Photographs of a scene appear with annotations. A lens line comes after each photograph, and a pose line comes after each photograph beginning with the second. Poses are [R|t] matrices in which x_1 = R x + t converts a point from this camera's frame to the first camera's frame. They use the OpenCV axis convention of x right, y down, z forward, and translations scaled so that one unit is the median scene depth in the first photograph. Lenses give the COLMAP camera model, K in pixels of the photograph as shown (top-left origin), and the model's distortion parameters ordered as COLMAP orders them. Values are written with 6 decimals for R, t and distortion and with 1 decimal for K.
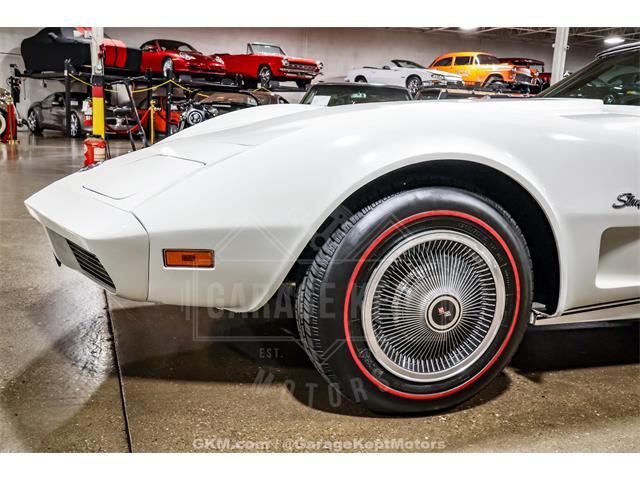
lens RADIAL K [[677.3, 0, 322.8], [0, 677.3, 239.4], [0, 0, 1]] dist [-0.080898, 0.330100]
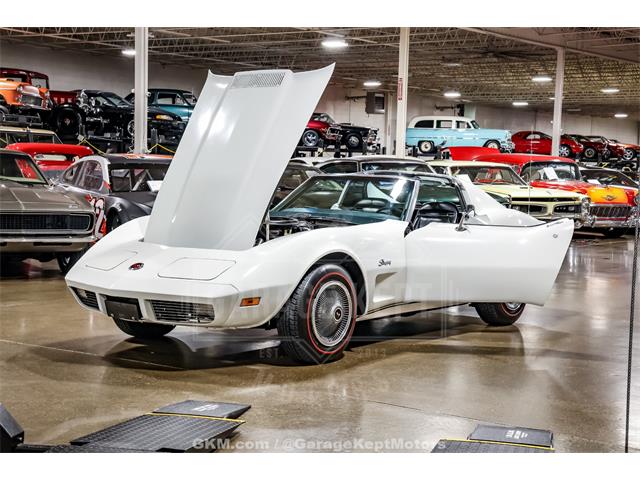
lens RADIAL K [[1121.1, 0, 322.9], [0, 1121.1, 240.9], [0, 0, 1]] dist [0.183639, 0.089202]
pose [[0.817730, -0.068063, 0.571563, -0.173519], [0.113226, 0.992604, -0.043790, 0.001350], [-0.564355, 0.100524, 0.819389, -0.185771]]
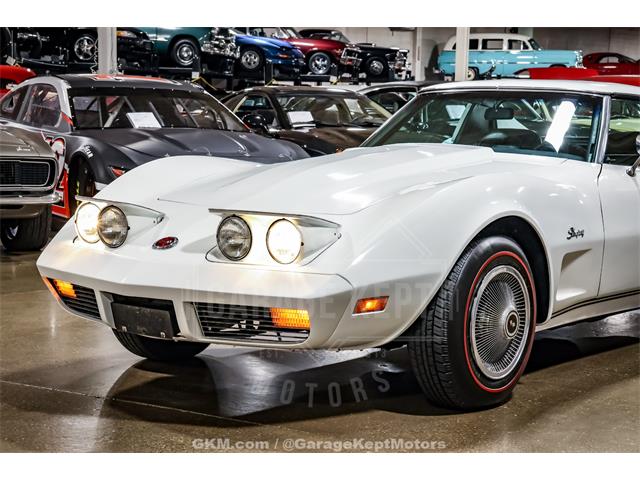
lens RADIAL K [[1430.4, 0, 319.9], [0, 1430.4, 240.7], [0, 0, 1]] dist [0.336141, 0.255067]
pose [[0.814985, -0.090127, 0.572430, -0.147865], [0.121563, 0.992441, -0.016818, -0.004882], [-0.566588, 0.083293, 0.819781, -0.099587]]
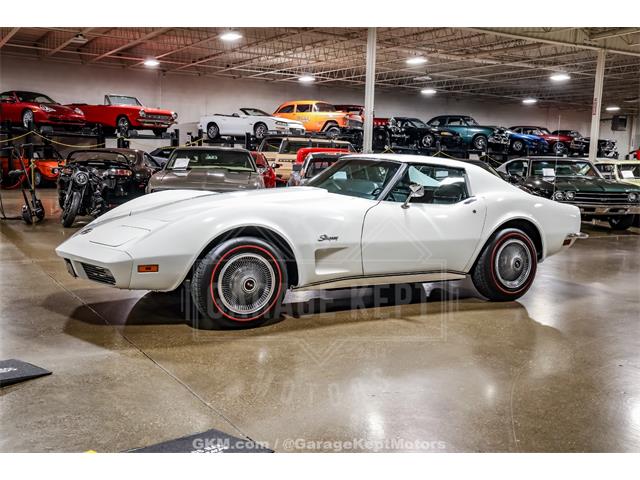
lens RADIAL K [[685.1, 0, 318.3], [0, 685.1, 241.0], [0, 0, 1]] dist [-0.007884, 0.042699]
pose [[0.978968, -0.044137, 0.199181, -0.006316], [0.053380, 0.997721, -0.041273, 0.005101], [-0.196905, 0.051037, 0.979093, -0.129852]]
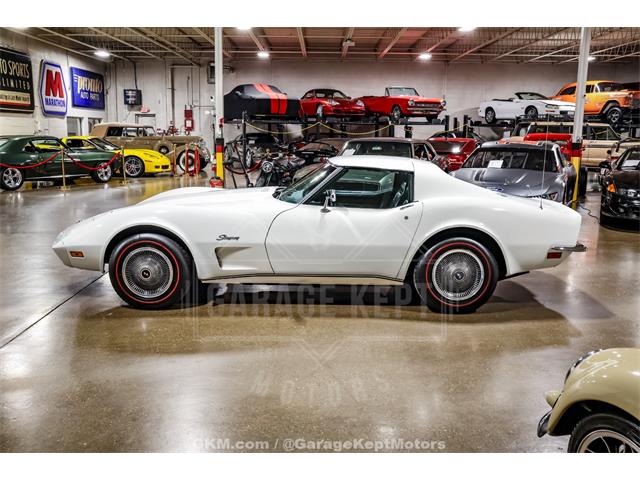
lens RADIAL K [[632.8, 0, 319.5], [0, 632.8, 239.5], [0, 0, 1]] dist [-0.026812, 0.027558]
pose [[0.947486, 0.014345, -0.319475, 0.147527], [-0.018645, 0.999772, -0.010406, -0.002611], [0.319253, 0.015816, 0.947538, -0.117635]]
